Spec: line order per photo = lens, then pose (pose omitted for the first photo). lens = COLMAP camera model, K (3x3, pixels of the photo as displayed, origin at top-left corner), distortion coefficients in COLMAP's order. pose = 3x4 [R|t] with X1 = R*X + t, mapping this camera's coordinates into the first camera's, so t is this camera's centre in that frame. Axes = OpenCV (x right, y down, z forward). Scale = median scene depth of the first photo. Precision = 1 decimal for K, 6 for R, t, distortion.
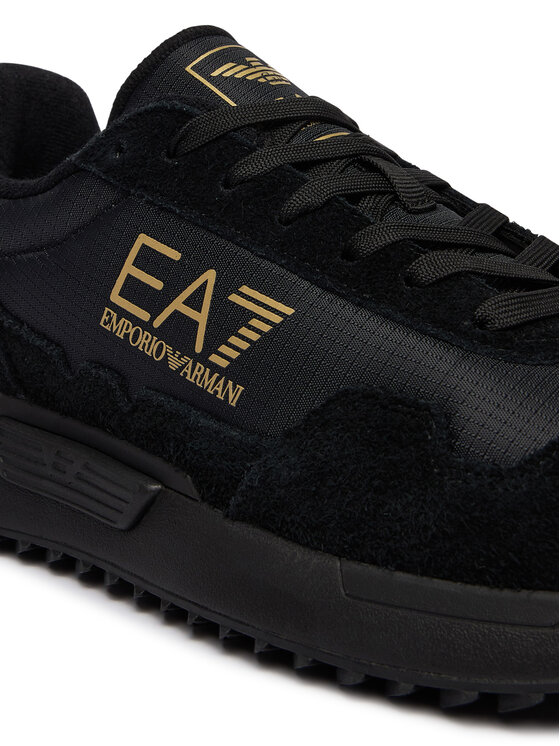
lens RADIAL K [[893.6, 0, 280.0], [0, 893.6, 373.0], [0, 0, 1]] dist [-0.006428, -0.001148]
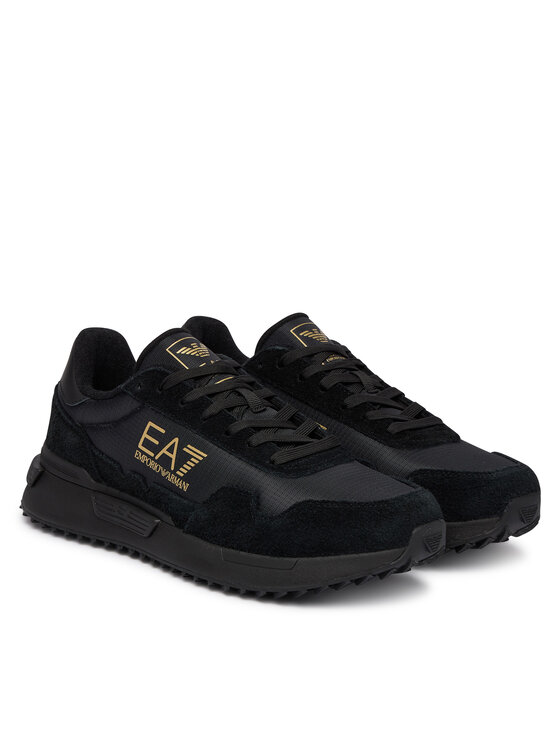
lens RADIAL K [[1773.0, 0, 280.0], [0, 1773.0, 373.0], [0, 0, 1]] dist [-0.016151, -0.247052]
pose [[0.994339, -0.015536, -0.105116, 0.764905], [0.024939, 0.995743, 0.088740, -0.751642], [0.103289, -0.090859, 0.990493, -4.044497]]
